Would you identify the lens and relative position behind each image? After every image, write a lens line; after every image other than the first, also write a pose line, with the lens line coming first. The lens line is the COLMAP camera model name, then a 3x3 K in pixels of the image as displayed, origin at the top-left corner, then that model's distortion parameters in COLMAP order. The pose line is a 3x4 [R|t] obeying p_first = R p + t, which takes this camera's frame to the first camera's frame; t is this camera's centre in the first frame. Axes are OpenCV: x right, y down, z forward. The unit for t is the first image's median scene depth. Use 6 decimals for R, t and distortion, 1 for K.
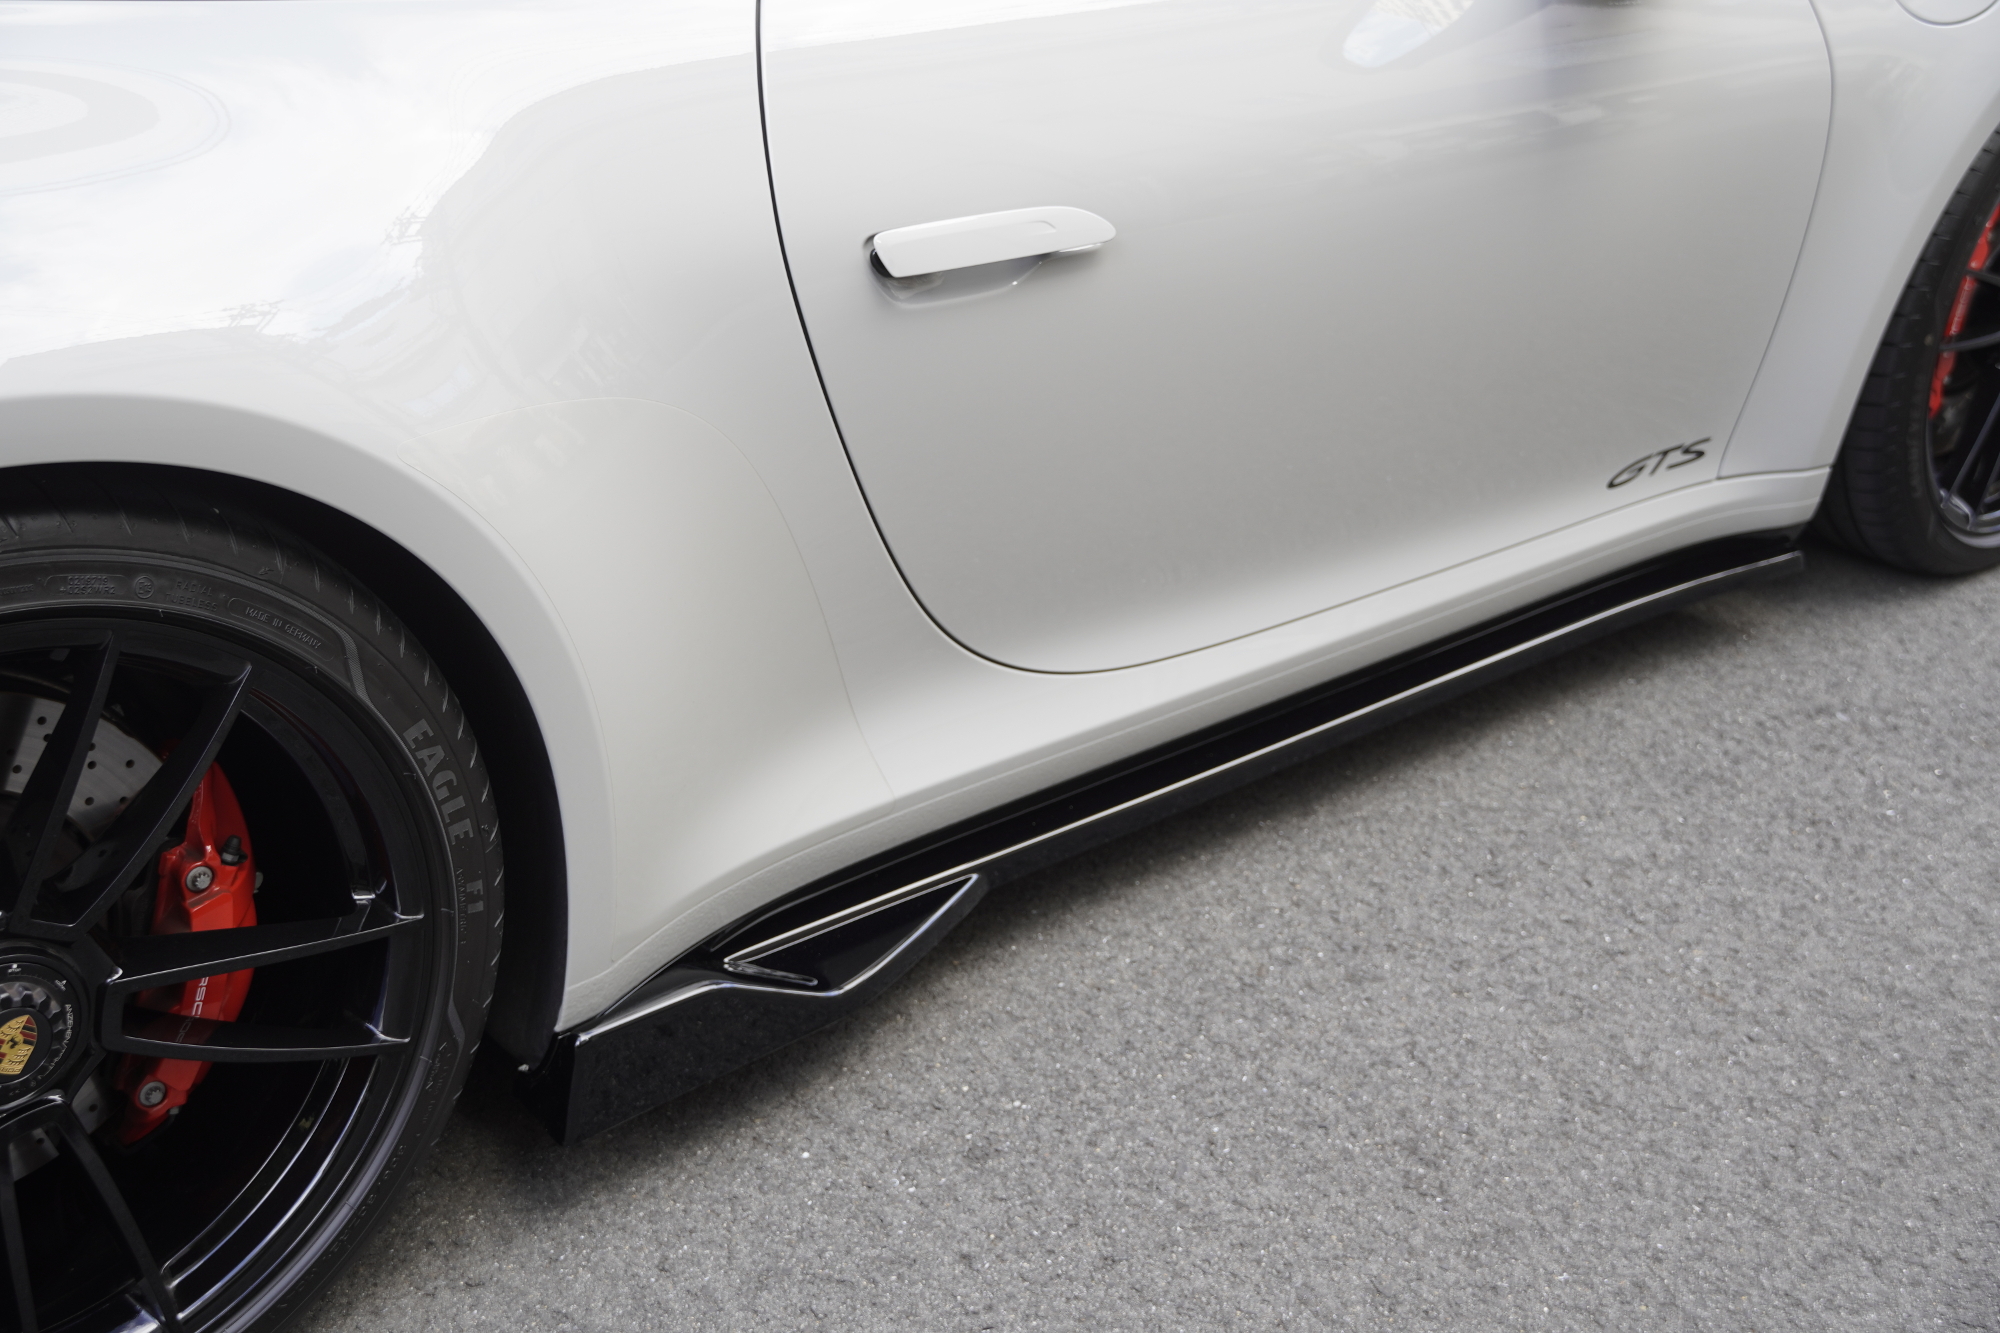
lens RADIAL K [[2624.6, 0, 997.4], [0, 2624.6, 659.7], [0, 0, 1]] dist [0.062867, 0.000000]
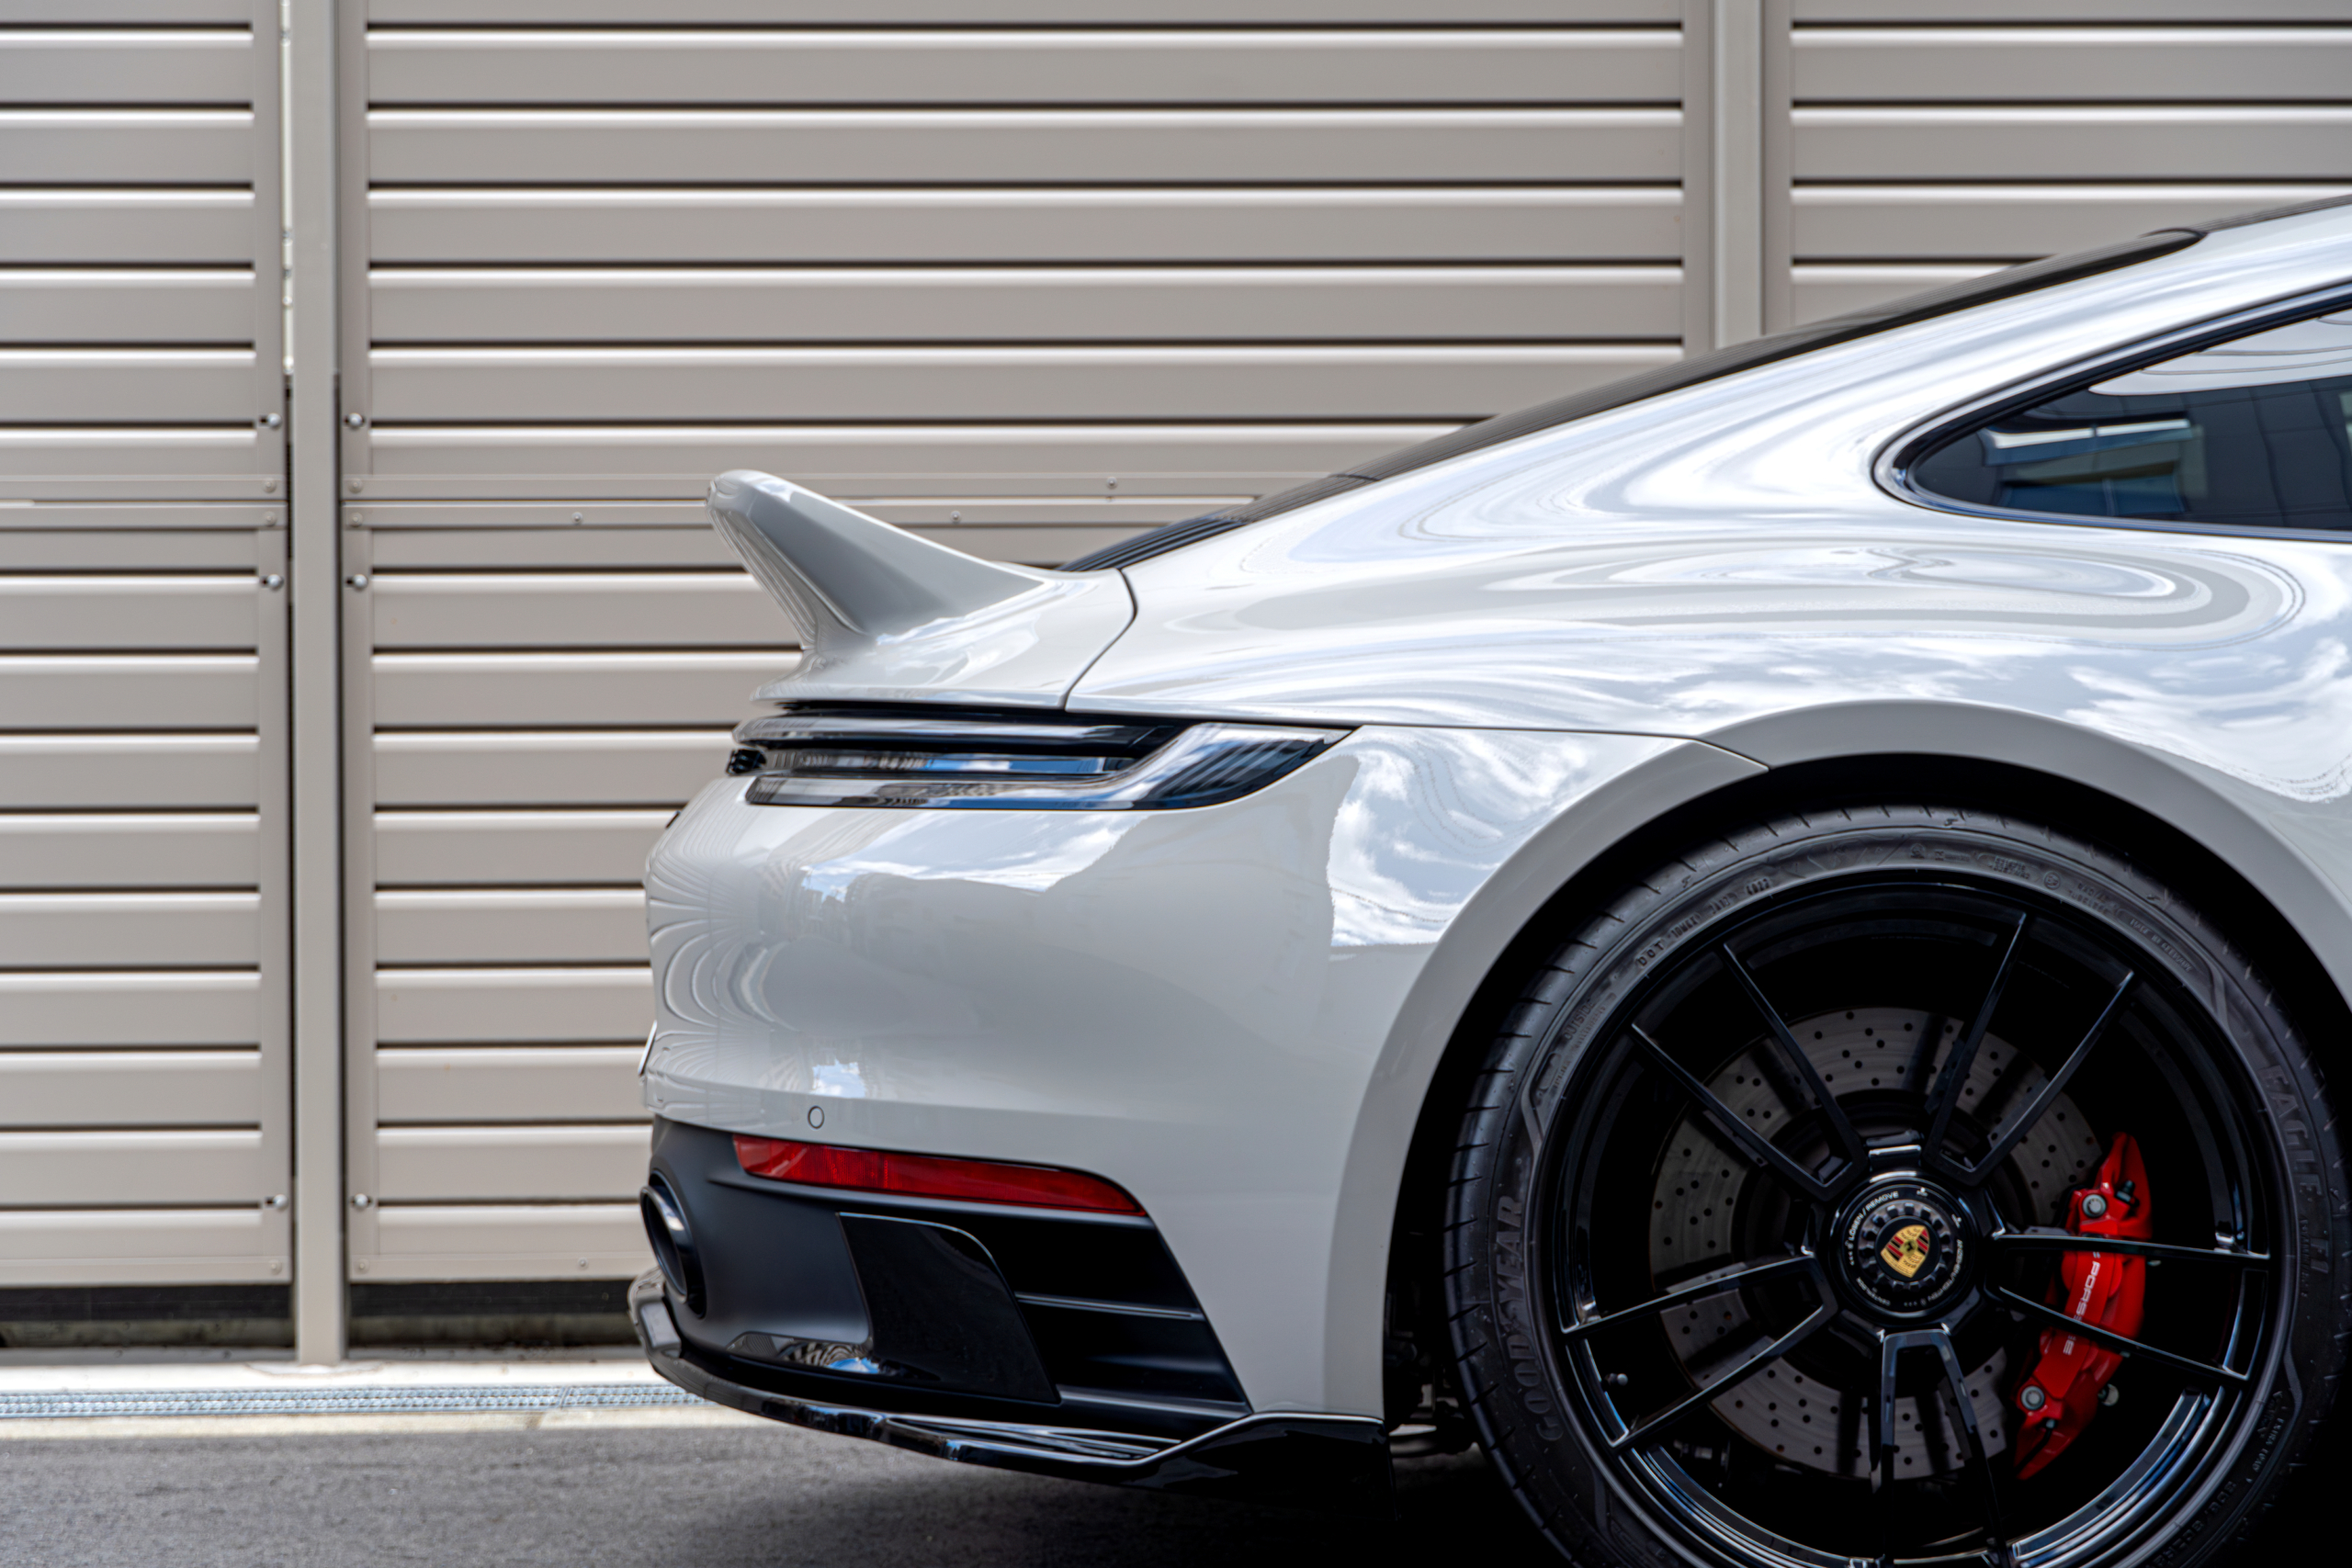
lens RADIAL K [[5700.5, 0, 1177.7], [0, 5700.5, 783.9], [0, 0, 1]] dist [0.091934, 0.000000]
pose [[0.772249, -0.052191, -0.633173, 1.006312], [-0.253103, 0.888844, -0.381962, 0.992164], [0.582727, 0.455227, 0.673199, -1.042060]]
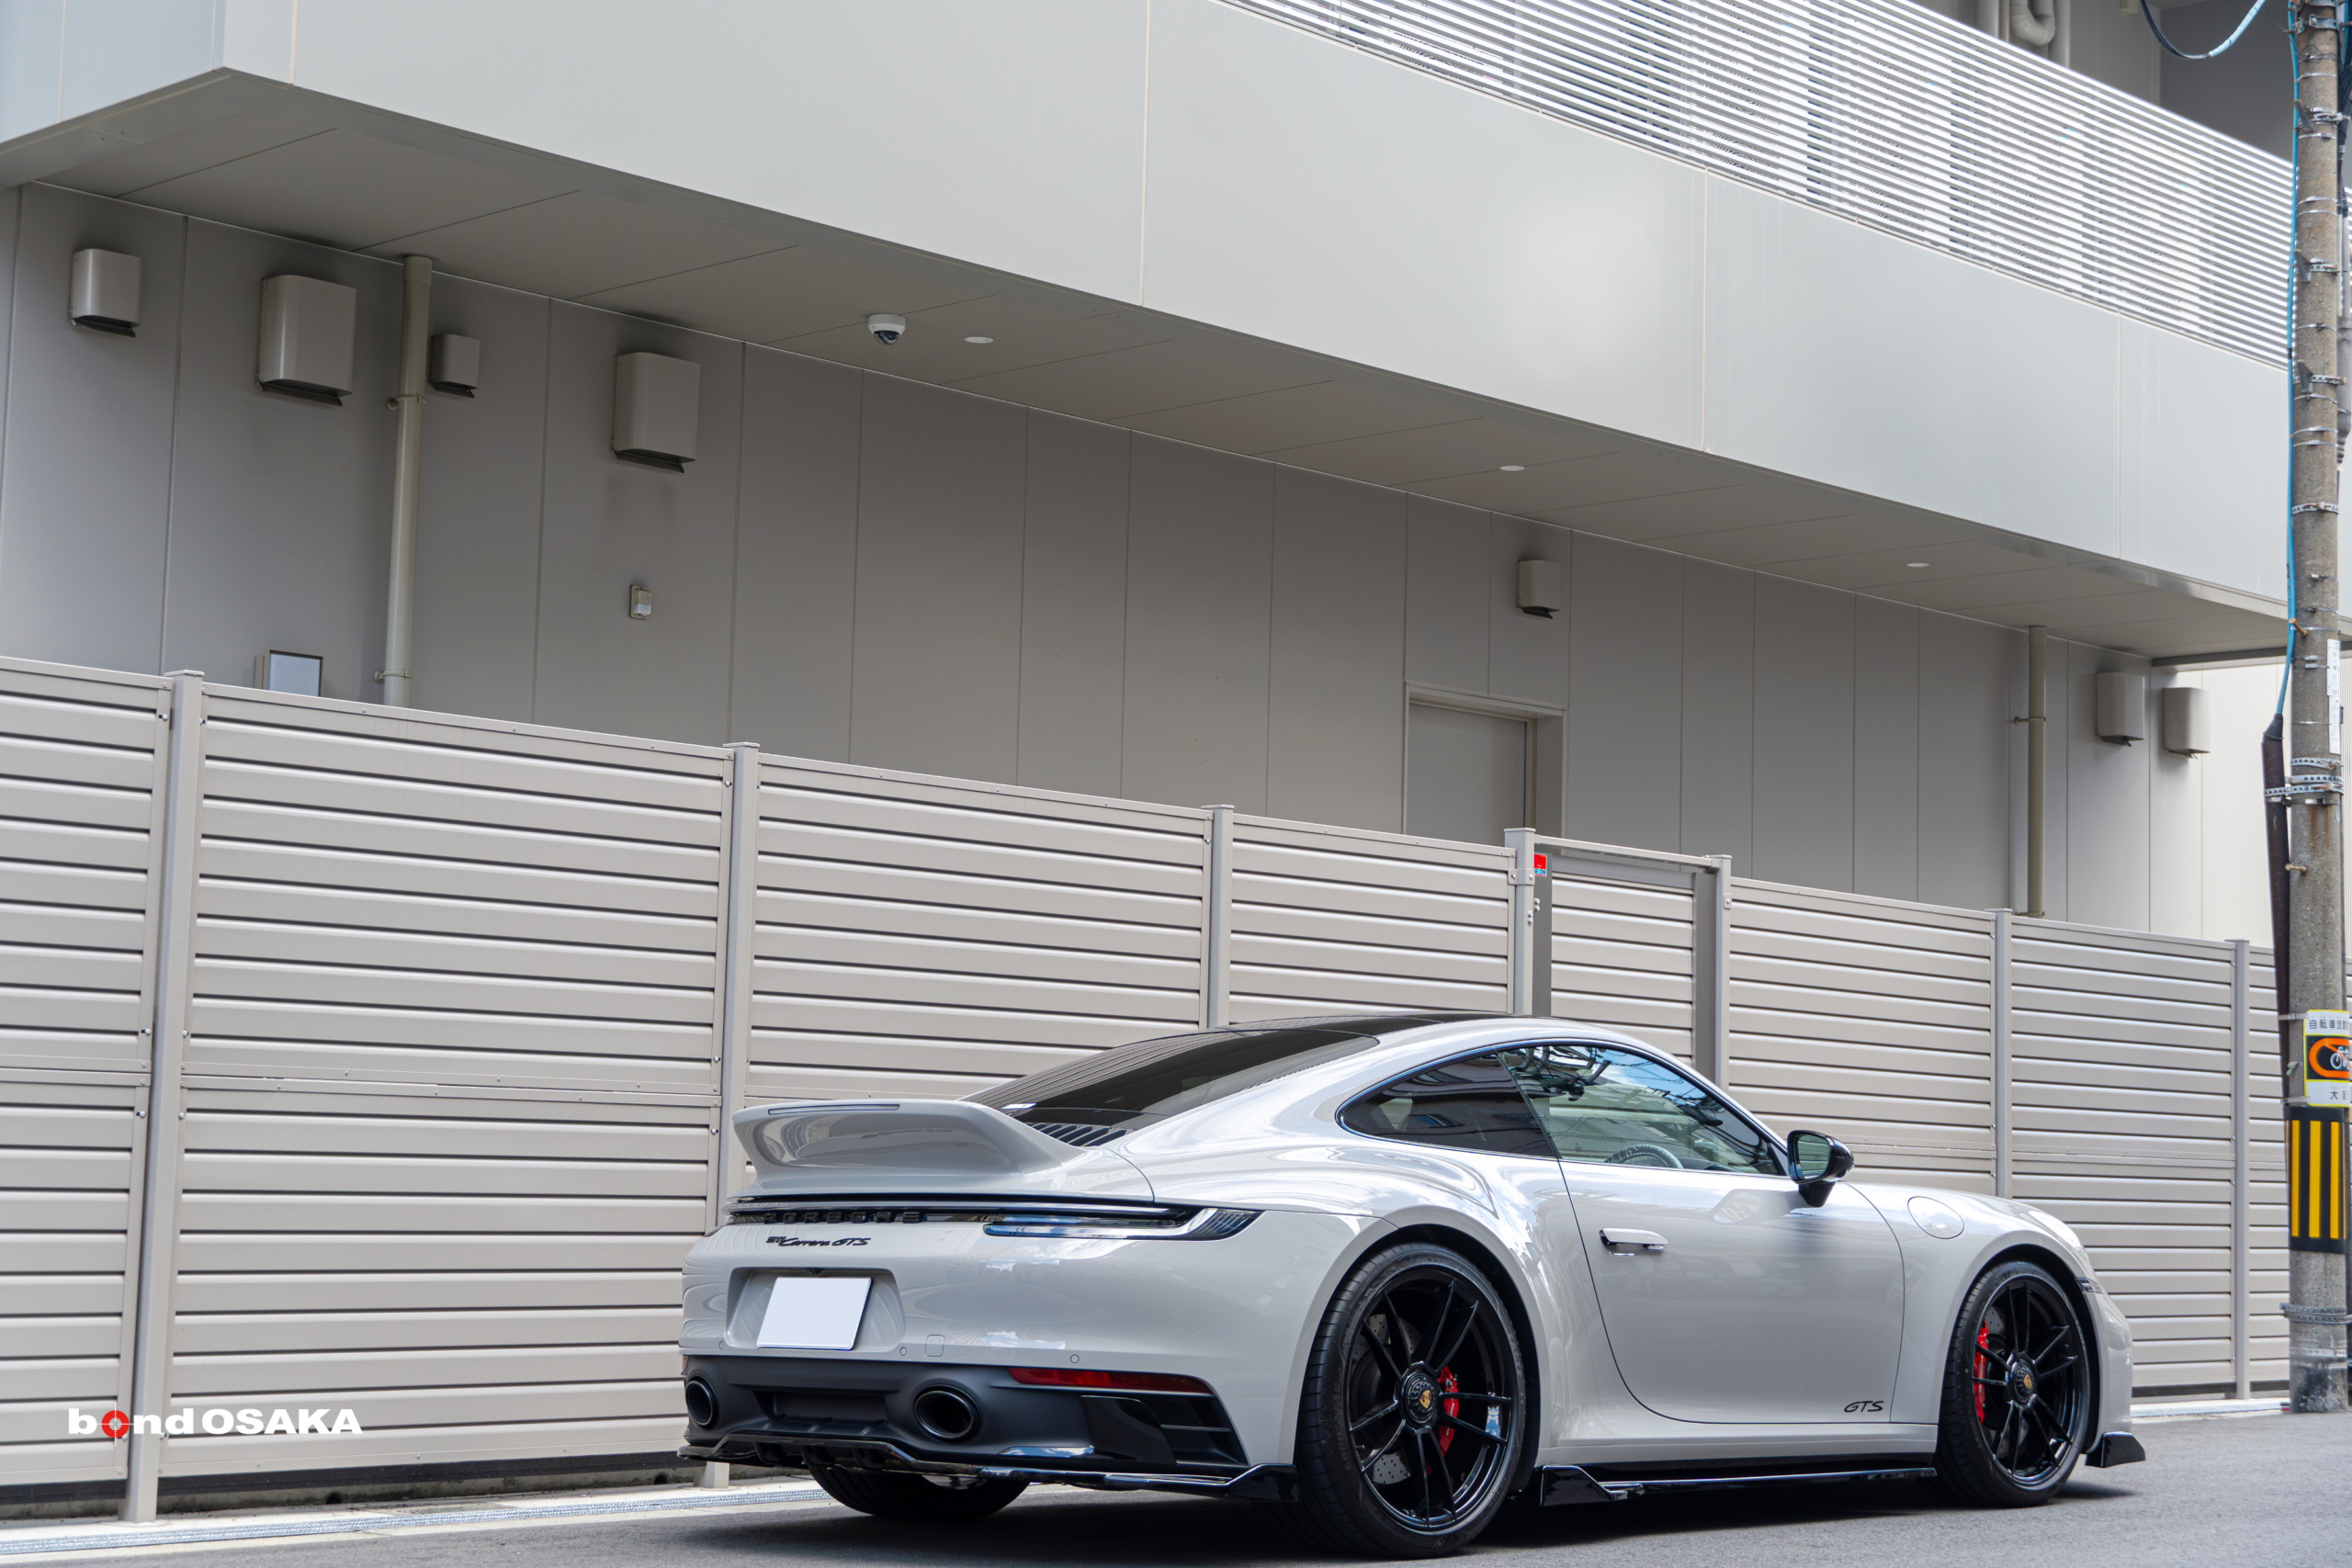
lens RADIAL K [[3714.6, 0, 1182.0], [0, 3714.6, 773.9], [0, 0, 1]] dist [0.069480, 0.000000]
pose [[0.996058, -0.027289, 0.084404, -1.024143], [0.069928, 0.826991, -0.557850, 2.075549], [-0.054578, 0.561553, 0.825639, -3.364917]]
